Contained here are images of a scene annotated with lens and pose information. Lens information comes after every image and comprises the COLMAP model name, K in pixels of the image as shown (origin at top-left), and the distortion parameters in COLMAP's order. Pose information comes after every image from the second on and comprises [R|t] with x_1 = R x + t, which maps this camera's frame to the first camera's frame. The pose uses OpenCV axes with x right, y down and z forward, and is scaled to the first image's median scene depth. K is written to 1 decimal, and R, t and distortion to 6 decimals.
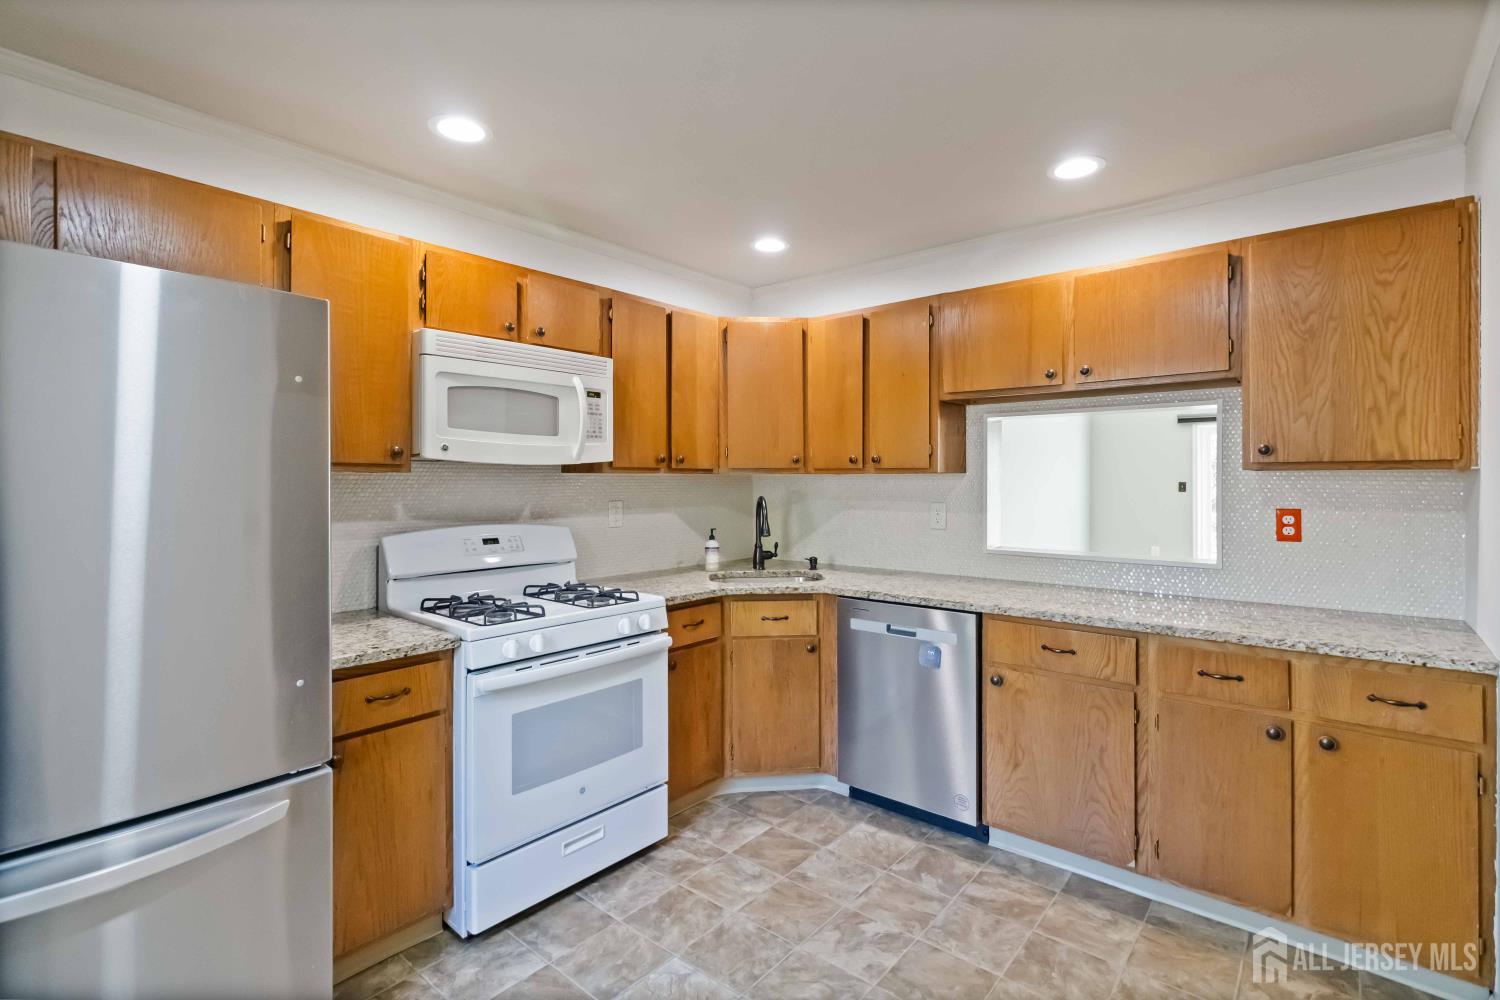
lens RADIAL K [[696.1, 0, 768.0], [0, 696.1, 485.7], [0, 0, 1]] dist [-0.000671, -0.000603]
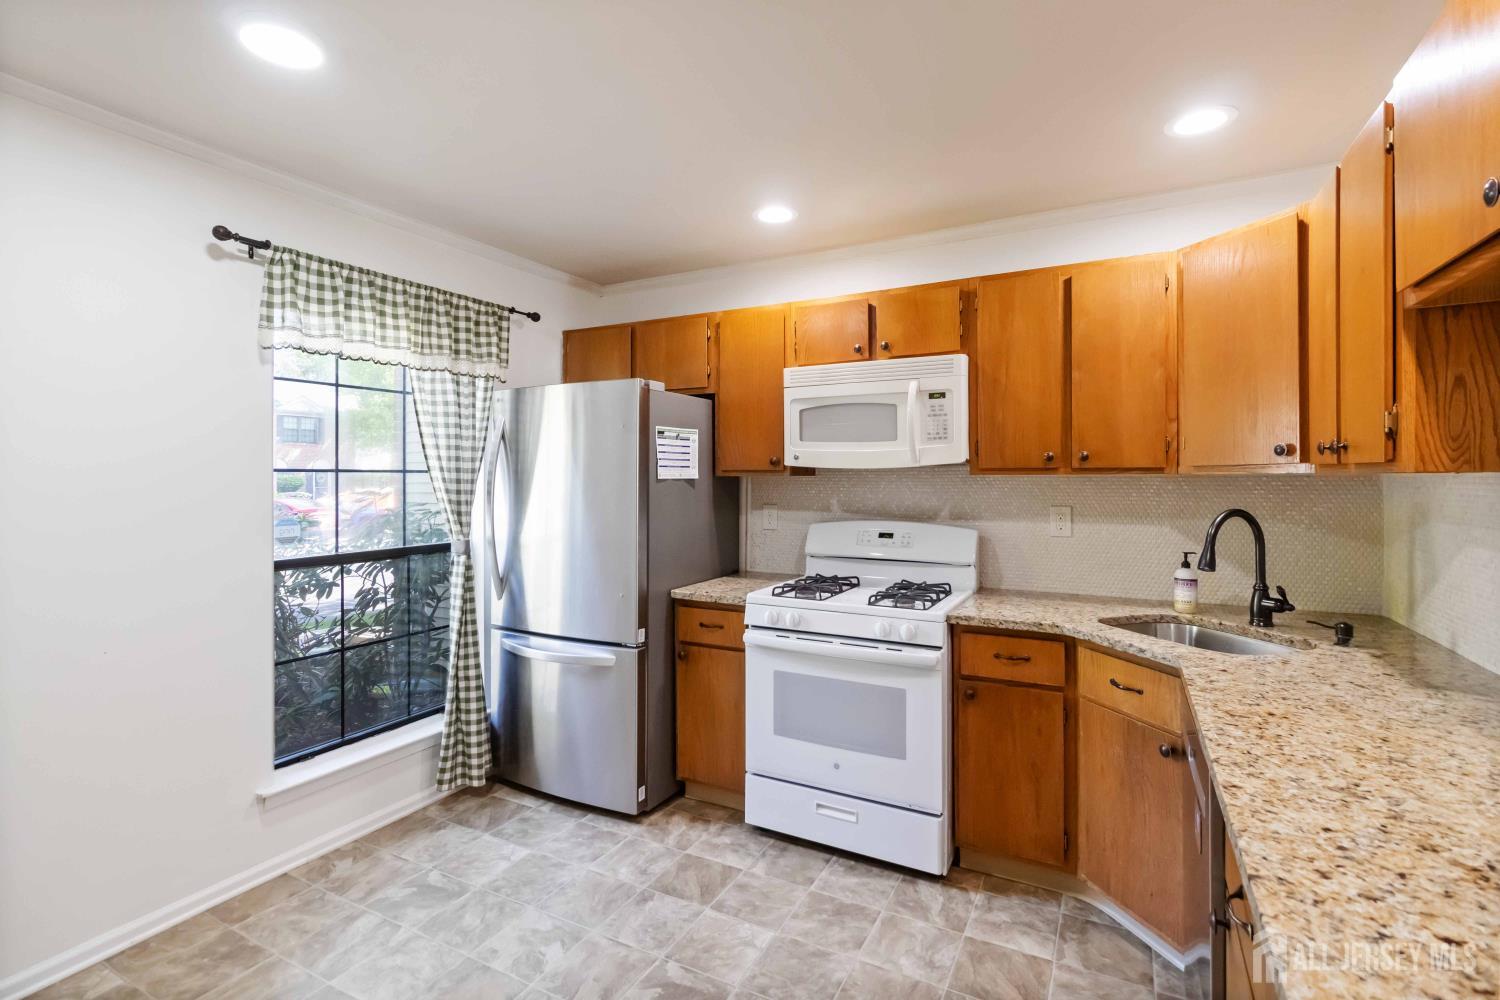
lens RADIAL K [[696.1, 0, 768.0], [0, 696.1, 485.7], [0, 0, 1]] dist [-0.000671, -0.000603]
pose [[0.211200, 0.013125, -0.977355, 0.694361], [-0.007223, 0.999903, 0.011867, -0.014386], [0.977416, 0.004554, 0.211274, 0.592124]]
